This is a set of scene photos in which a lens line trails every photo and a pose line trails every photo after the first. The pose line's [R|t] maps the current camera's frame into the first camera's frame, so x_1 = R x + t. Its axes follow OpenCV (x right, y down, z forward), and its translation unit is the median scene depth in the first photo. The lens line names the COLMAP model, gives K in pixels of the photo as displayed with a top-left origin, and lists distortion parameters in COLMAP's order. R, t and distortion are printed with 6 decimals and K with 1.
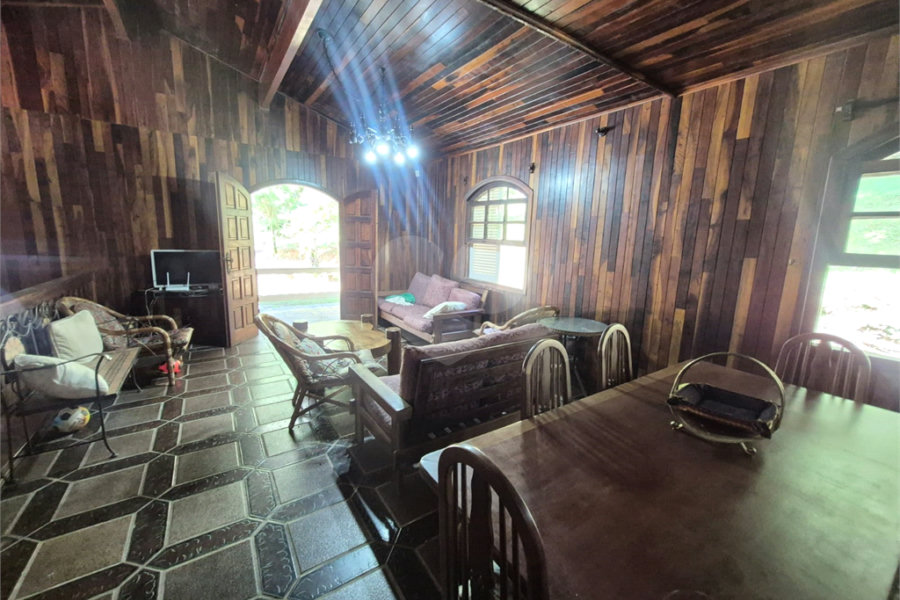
lens RADIAL K [[357.5, 0, 450.0], [0, 357.5, 300.0], [0, 0, 1]] dist [0.000902, -0.000020]
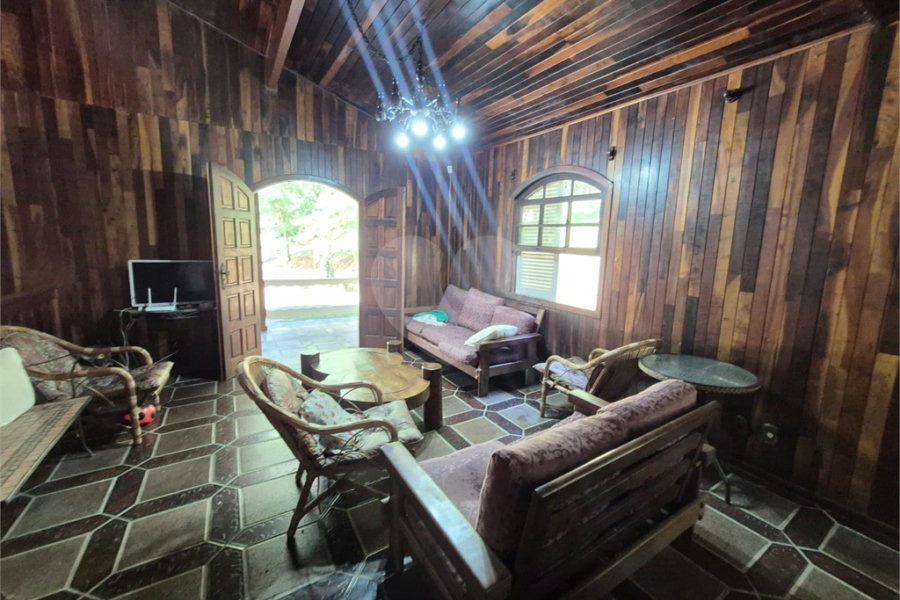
lens RADIAL K [[355.1, 0, 452.5], [0, 355.1, 298.8], [0, 0, 1]] dist [-0.002287, -0.000075]
pose [[0.999583, 0.002403, -0.028792, -0.088575], [-0.002958, 0.999811, -0.019241, -0.042396], [0.028741, 0.019318, 0.999400, 0.236561]]
